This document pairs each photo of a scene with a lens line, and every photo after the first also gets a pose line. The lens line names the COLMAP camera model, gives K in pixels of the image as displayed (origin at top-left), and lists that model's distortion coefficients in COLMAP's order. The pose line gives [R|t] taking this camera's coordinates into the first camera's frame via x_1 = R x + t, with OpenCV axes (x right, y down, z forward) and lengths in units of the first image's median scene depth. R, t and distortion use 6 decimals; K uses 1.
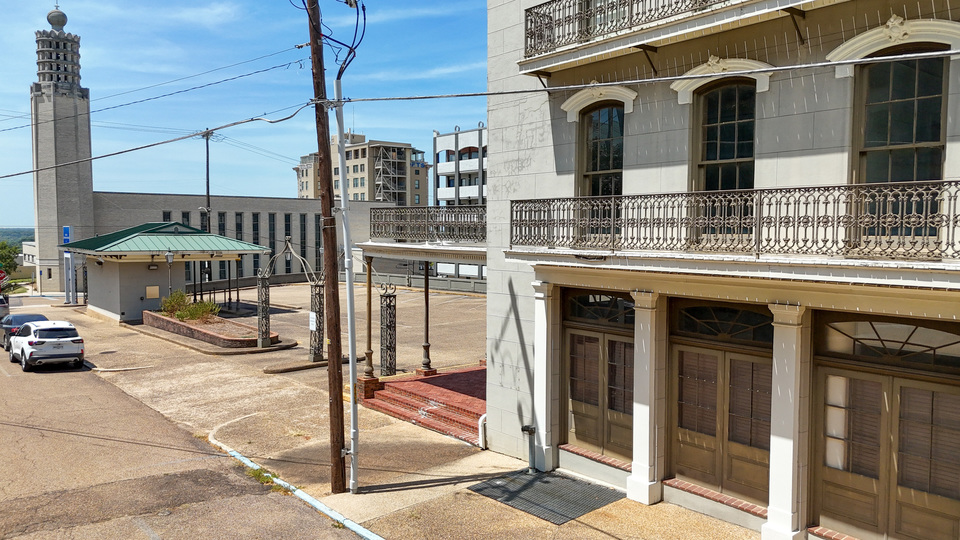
lens RADIAL K [[721.2, 0, 476.3], [0, 721.2, 269.2], [0, 0, 1]] dist [0.053326, -0.020978]
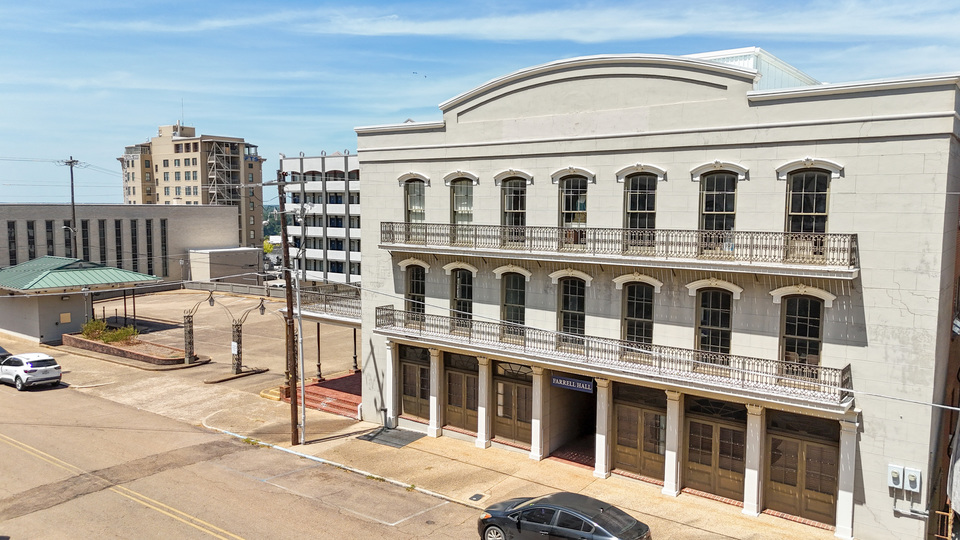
lens RADIAL K [[721.2, 0, 480.4], [0, 721.2, 263.8], [0, 0, 1]] dist [0.053326, -0.020978]
pose [[0.970920, -0.016607, 0.238827, -0.142680], [0.009638, 0.999494, 0.030322, -0.251420], [-0.239210, -0.027139, 0.970589, -1.047472]]
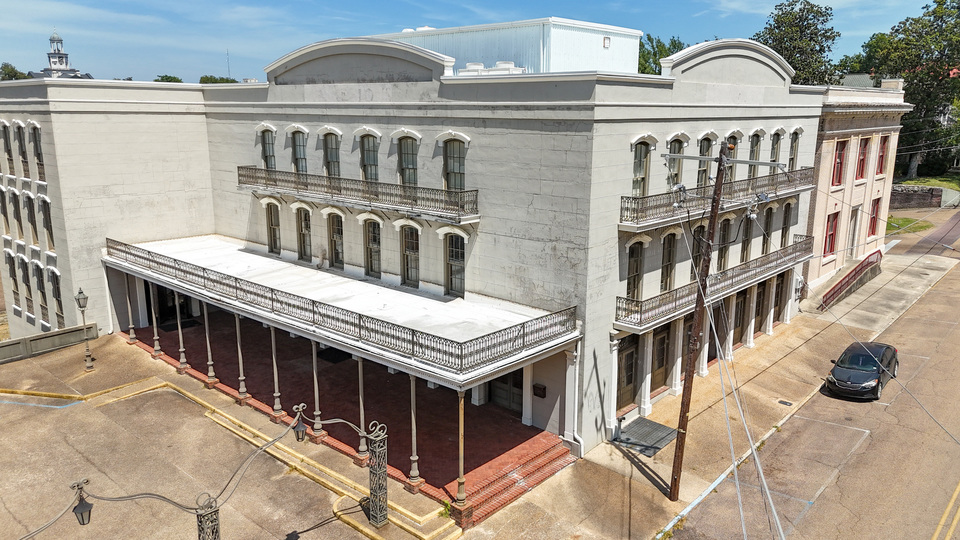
lens RADIAL K [[721.2, 0, 485.6], [0, 721.2, 271.0], [0, 0, 1]] dist [0.053326, -0.020978]
pose [[-0.179958, -0.218443, 0.959113, -1.394186], [0.048668, 0.971860, 0.230478, -0.526495], [-0.982470, 0.088155, -0.164263, 1.449907]]
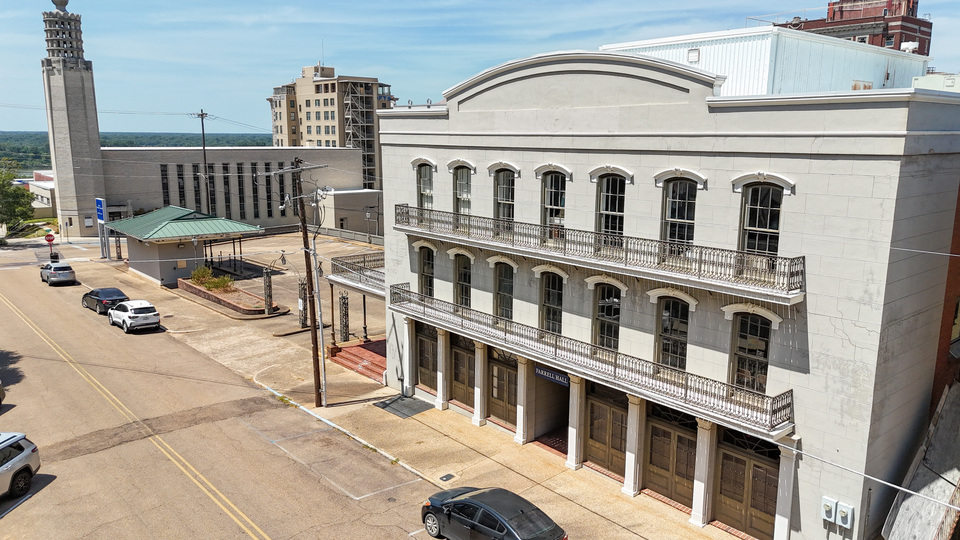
lens RADIAL K [[721.2, 0, 478.5], [0, 721.2, 265.9], [0, 0, 1]] dist [0.053326, -0.020978]
pose [[0.999368, -0.003791, 0.035338, 0.216849], [-0.000757, 0.991799, 0.127805, -0.392542], [-0.035533, -0.127751, 0.991169, -1.132407]]
